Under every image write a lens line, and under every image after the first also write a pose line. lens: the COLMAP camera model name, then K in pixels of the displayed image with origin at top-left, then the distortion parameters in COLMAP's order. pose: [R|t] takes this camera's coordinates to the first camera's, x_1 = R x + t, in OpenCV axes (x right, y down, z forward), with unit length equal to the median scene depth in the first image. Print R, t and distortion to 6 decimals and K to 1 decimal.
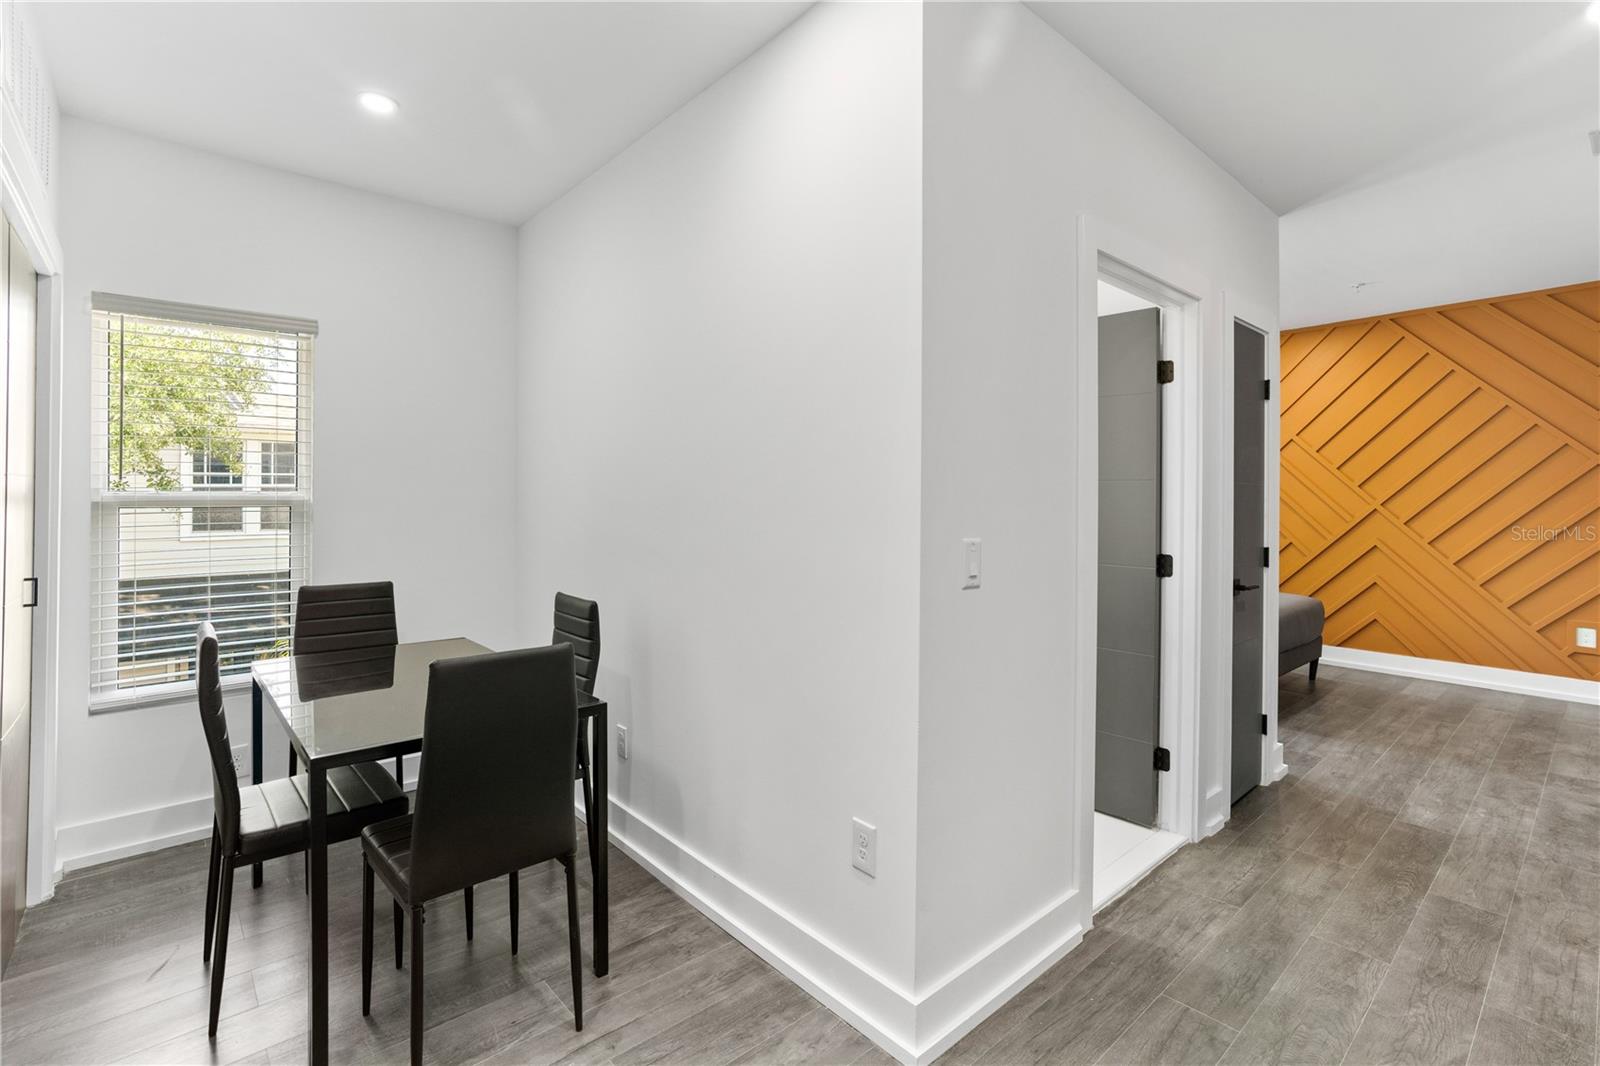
lens RADIAL K [[741.0, 0, 791.7], [0, 741.0, 495.9], [0, 0, 1]] dist [-0.014331, 0.010888]
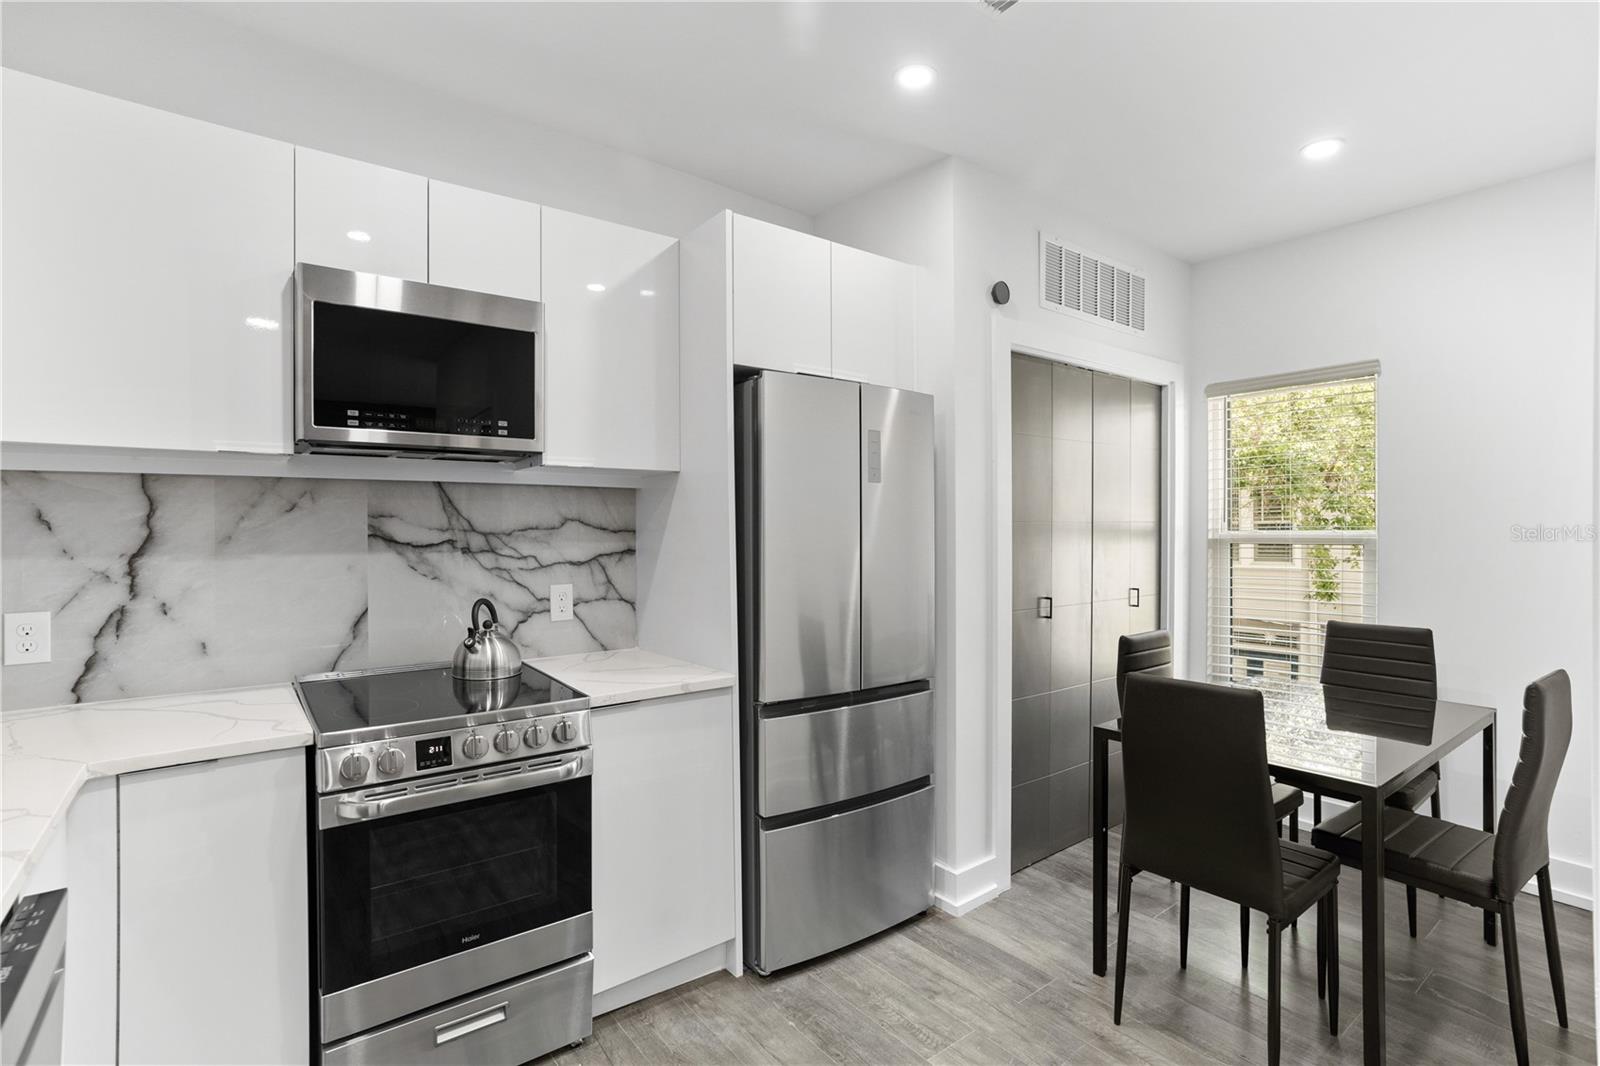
lens RADIAL K [[751.0, 0, 783.5], [0, 751.0, 537.9], [0, 0, 1]] dist [-0.042254, 0.024885]
pose [[-0.083806, 0.005119, -0.996469, 0.394688], [0.003140, 0.999983, 0.004873, -0.002506], [0.996477, -0.002721, -0.083821, 0.264684]]
